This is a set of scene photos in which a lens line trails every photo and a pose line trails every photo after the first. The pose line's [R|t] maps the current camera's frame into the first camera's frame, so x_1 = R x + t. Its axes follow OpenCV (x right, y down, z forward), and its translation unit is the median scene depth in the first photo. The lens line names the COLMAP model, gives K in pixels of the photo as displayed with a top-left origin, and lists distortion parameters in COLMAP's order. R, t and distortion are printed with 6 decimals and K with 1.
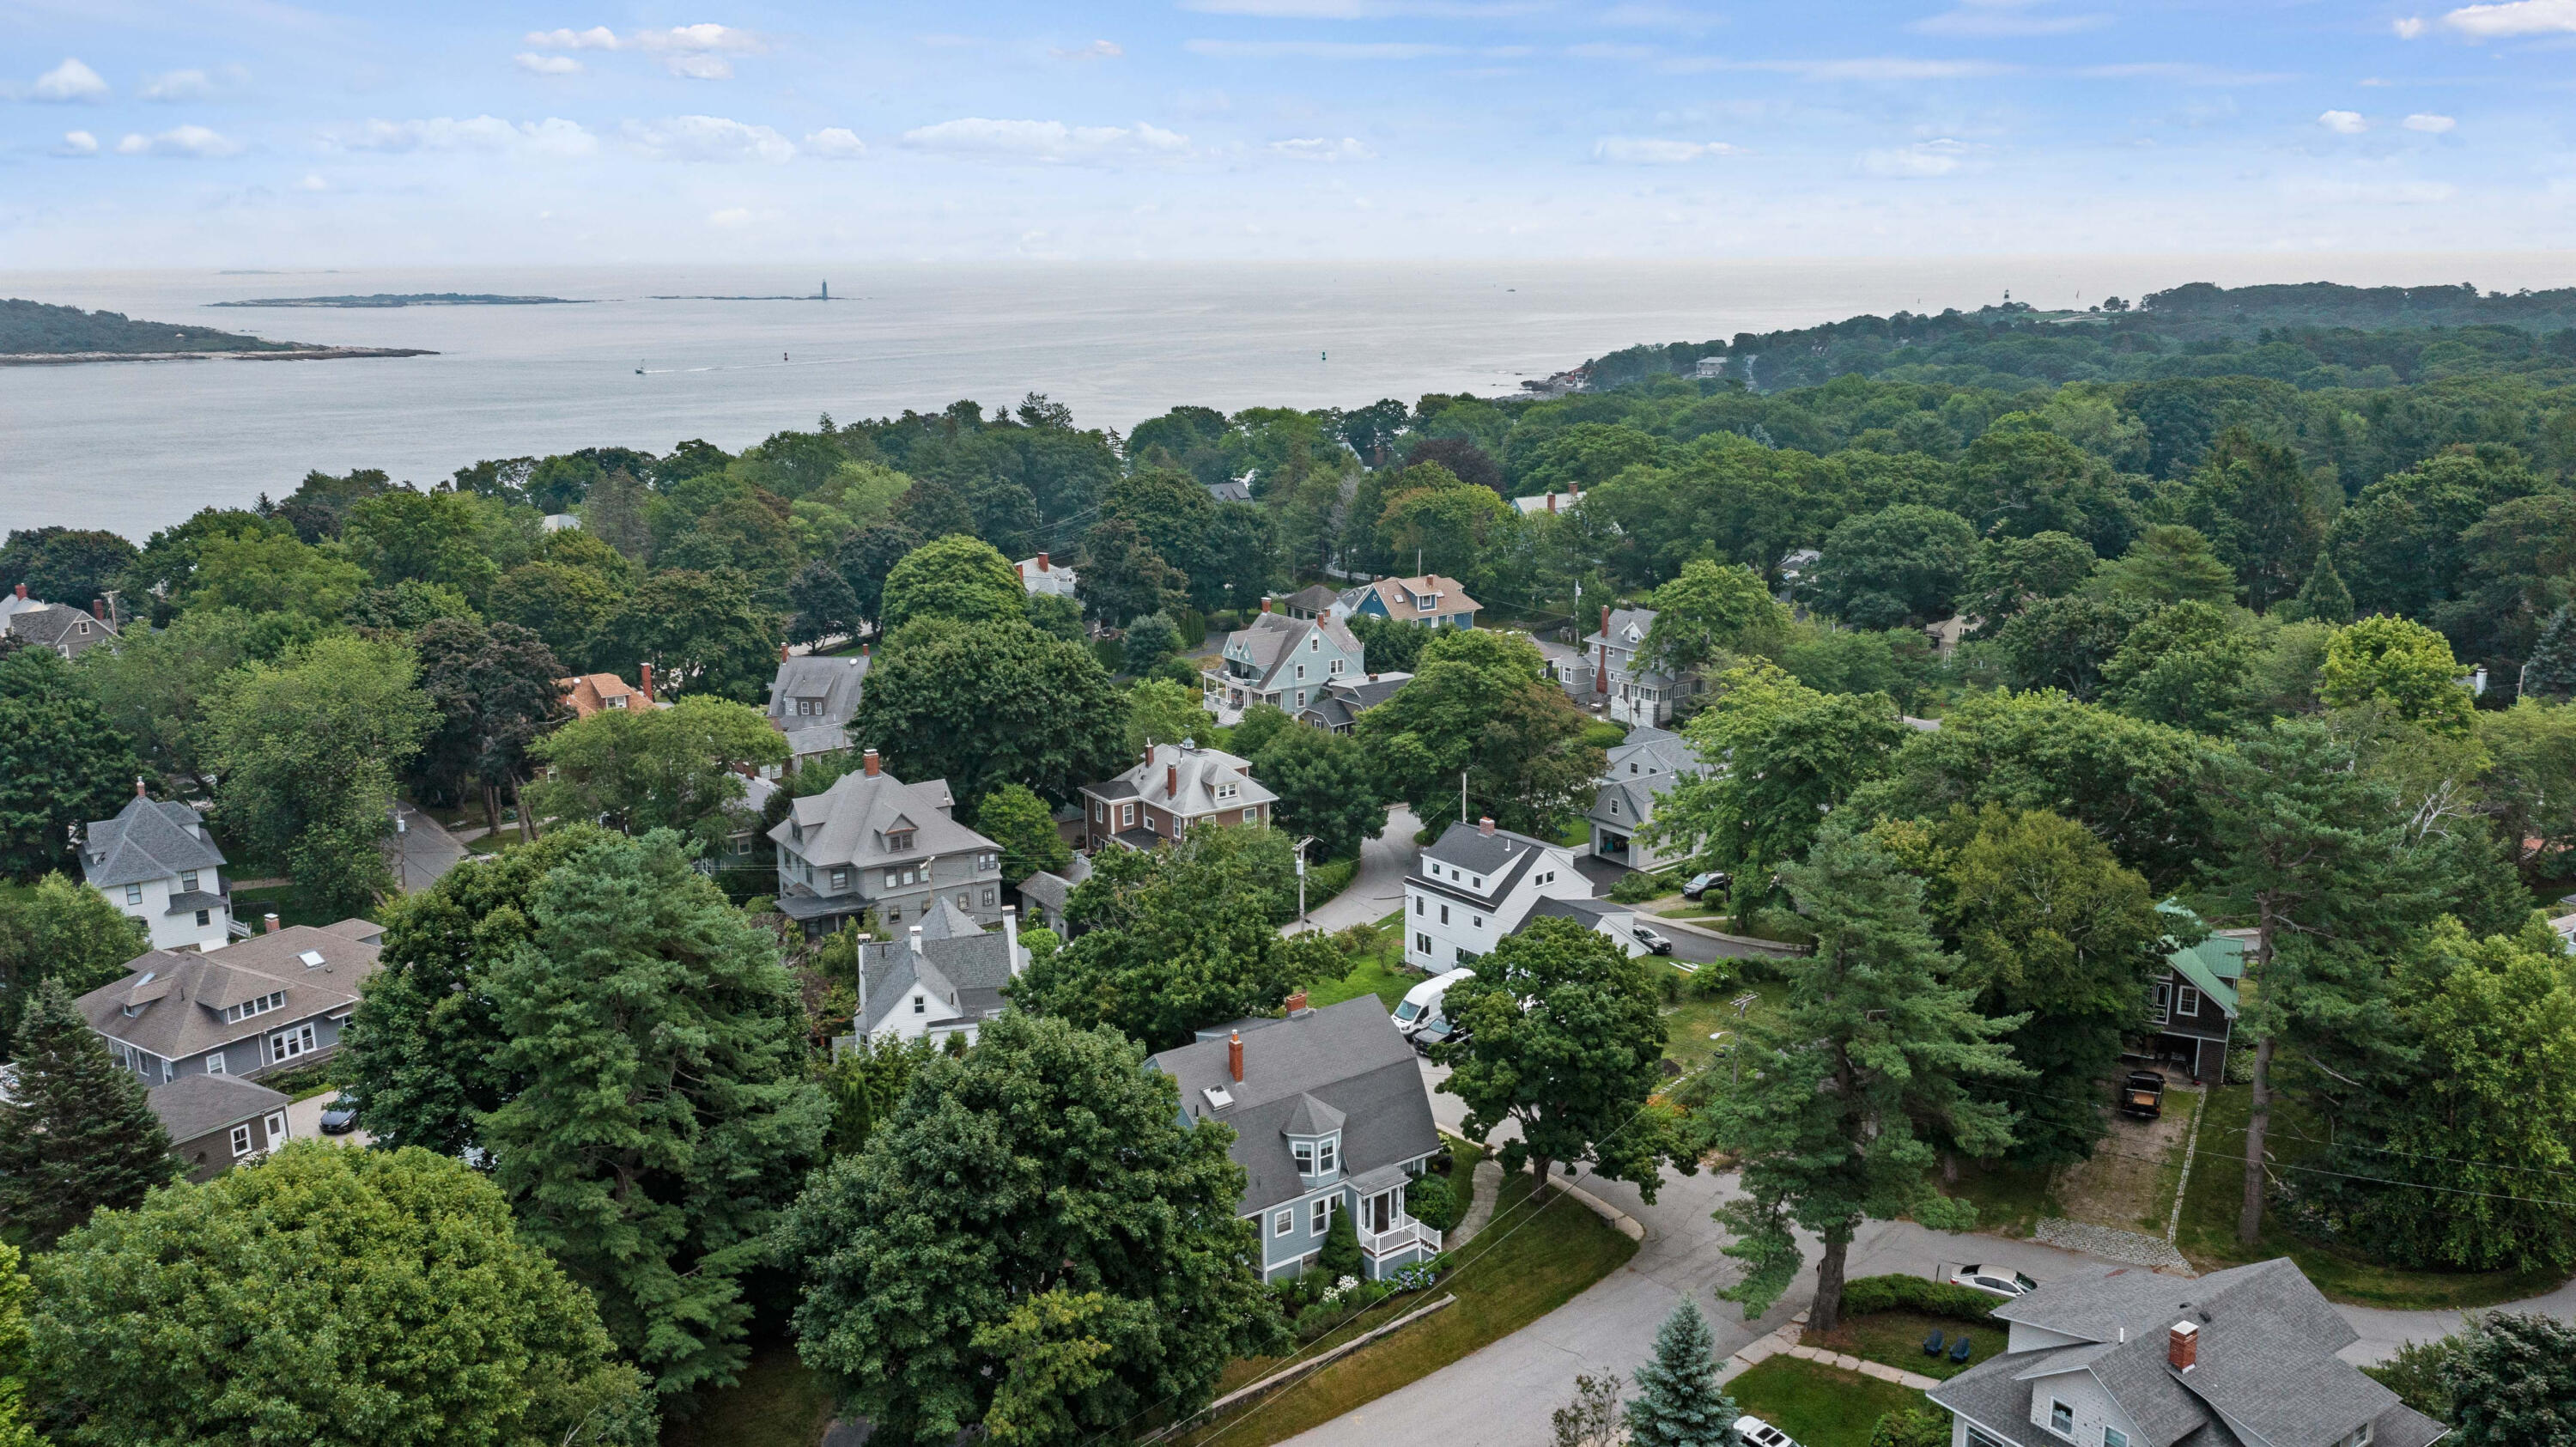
lens RADIAL K [[2050.9, 0, 1294.6], [0, 2050.9, 719.3], [0, 0, 1]] dist [0.021824, -0.001471]
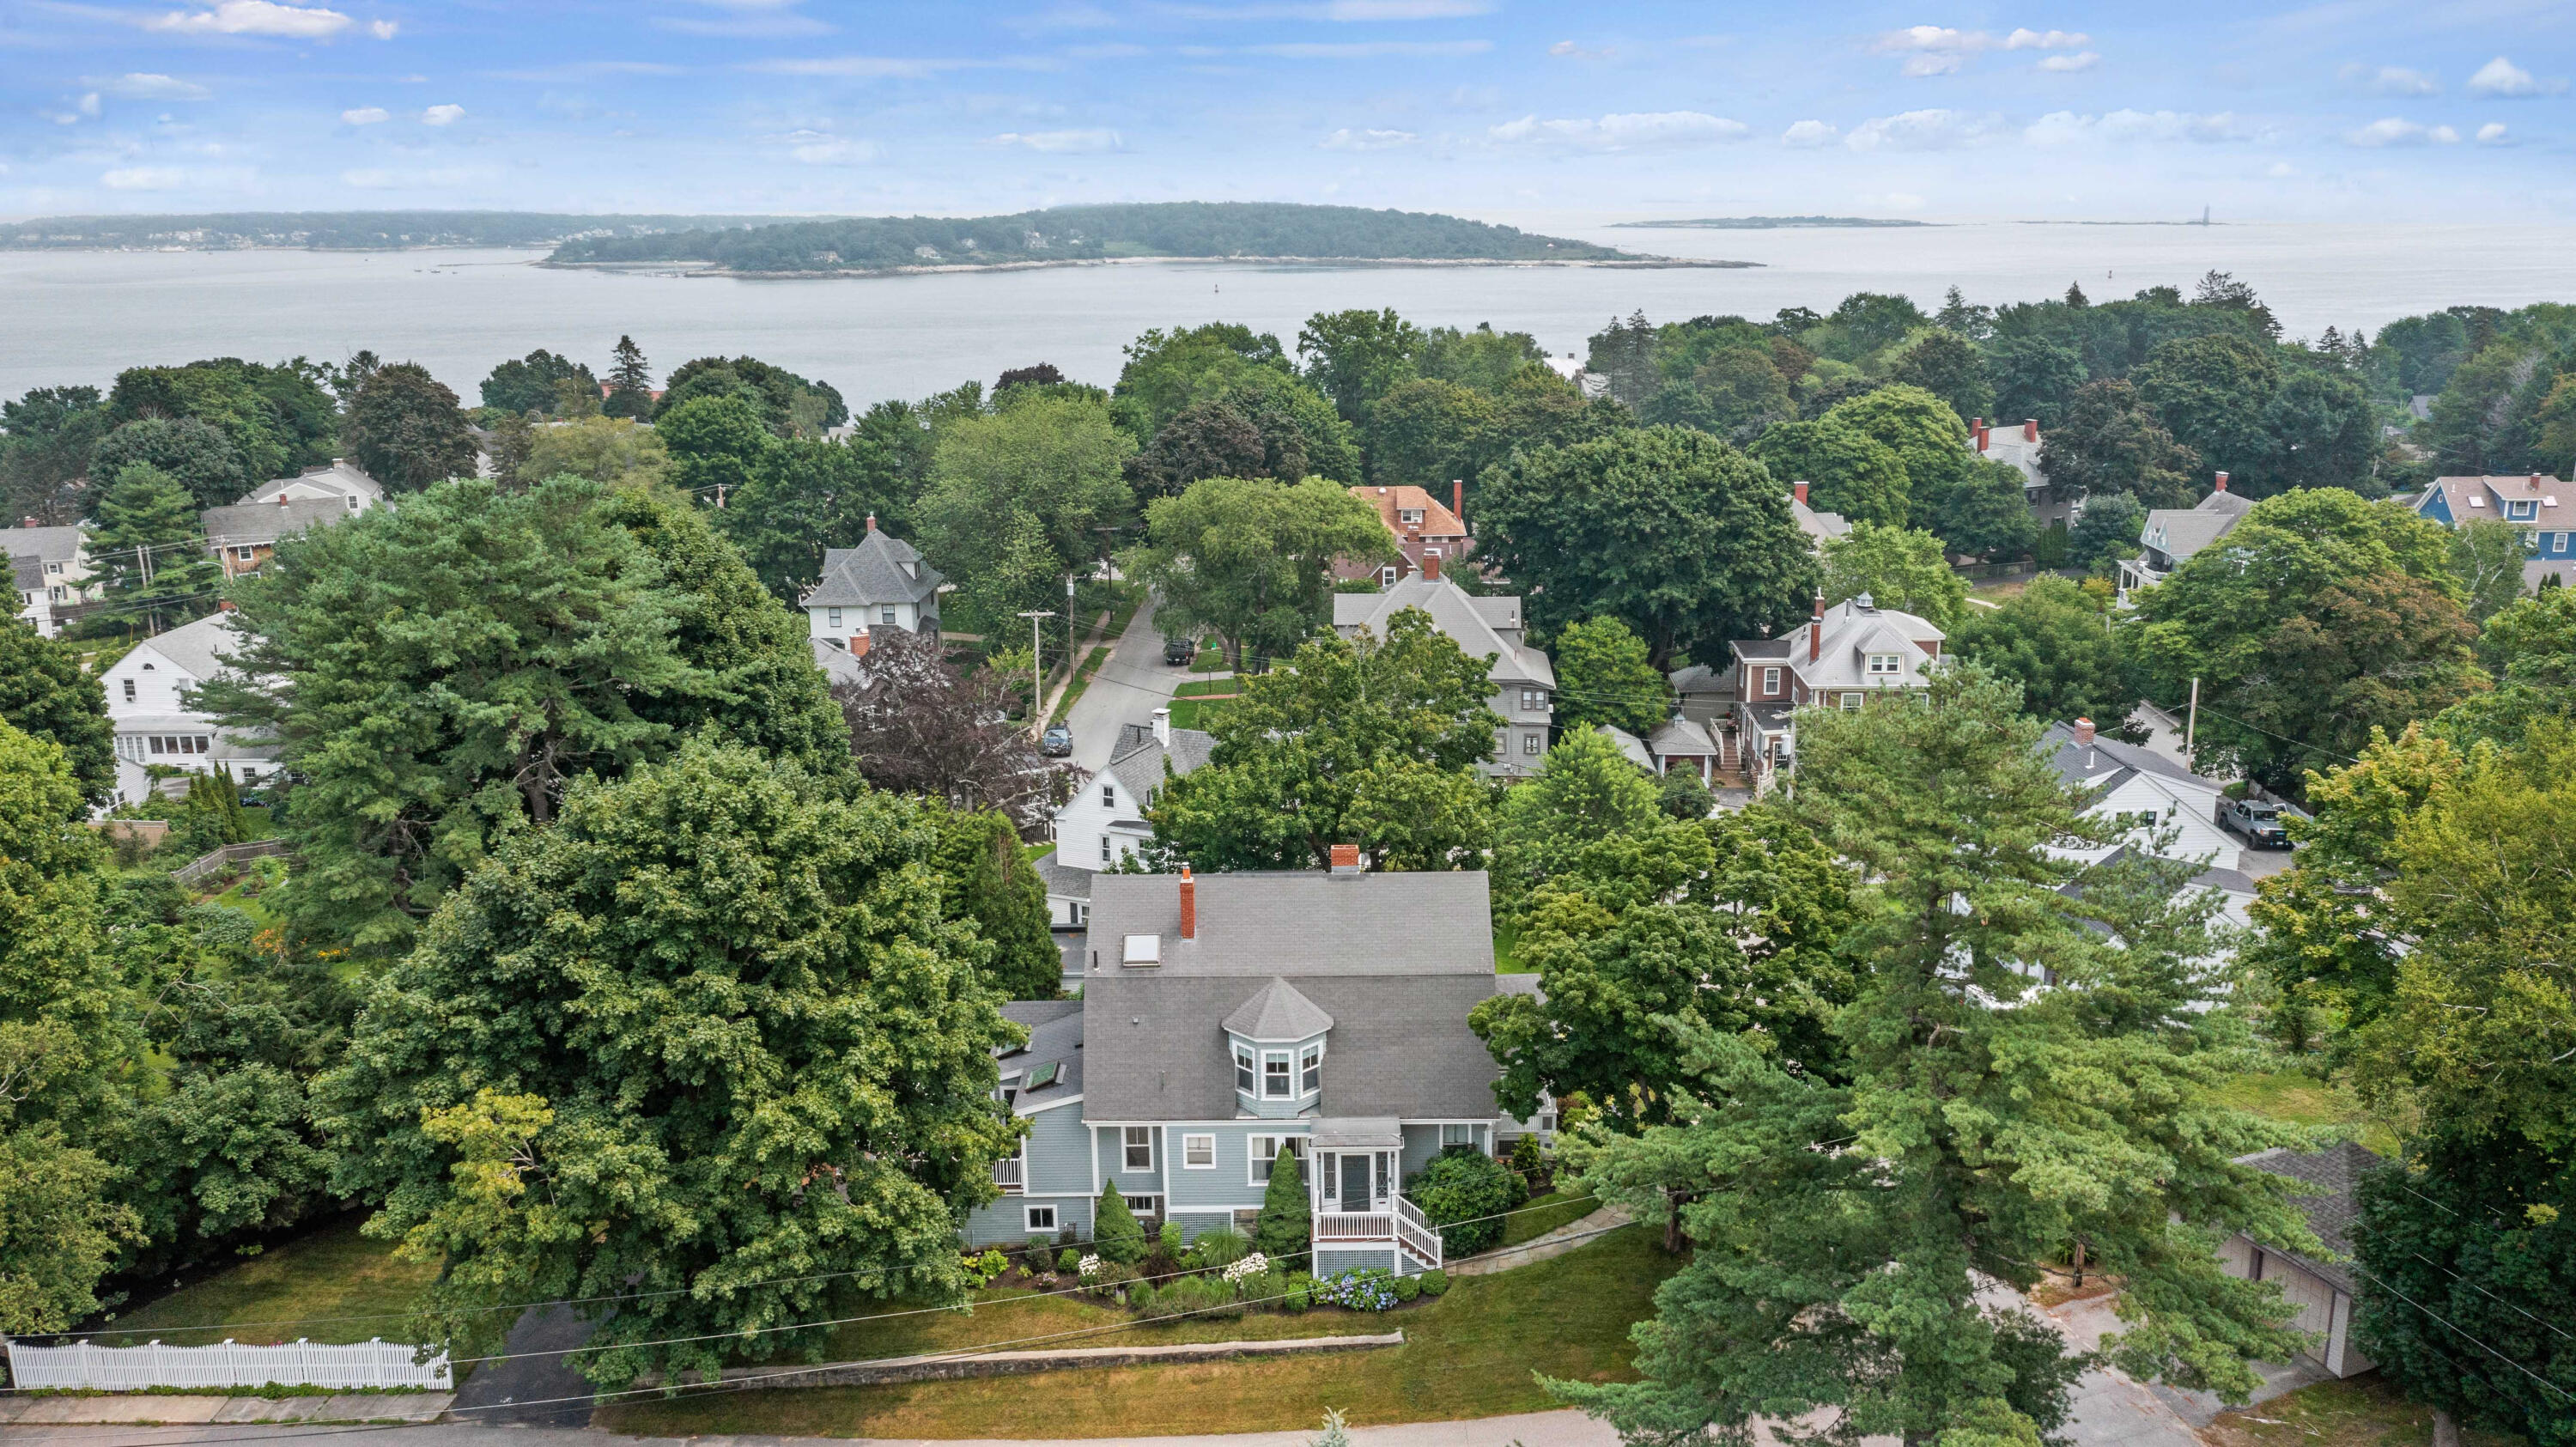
lens RADIAL K [[2050.9, 0, 1294.6], [0, 2050.9, 719.3], [0, 0, 1]] dist [0.021824, -0.001471]
pose [[0.806455, 0.149332, -0.572128, 0.229472], [-0.130445, 0.988676, 0.074184, 0.027652], [0.576727, 0.014805, 0.816803, 0.266928]]
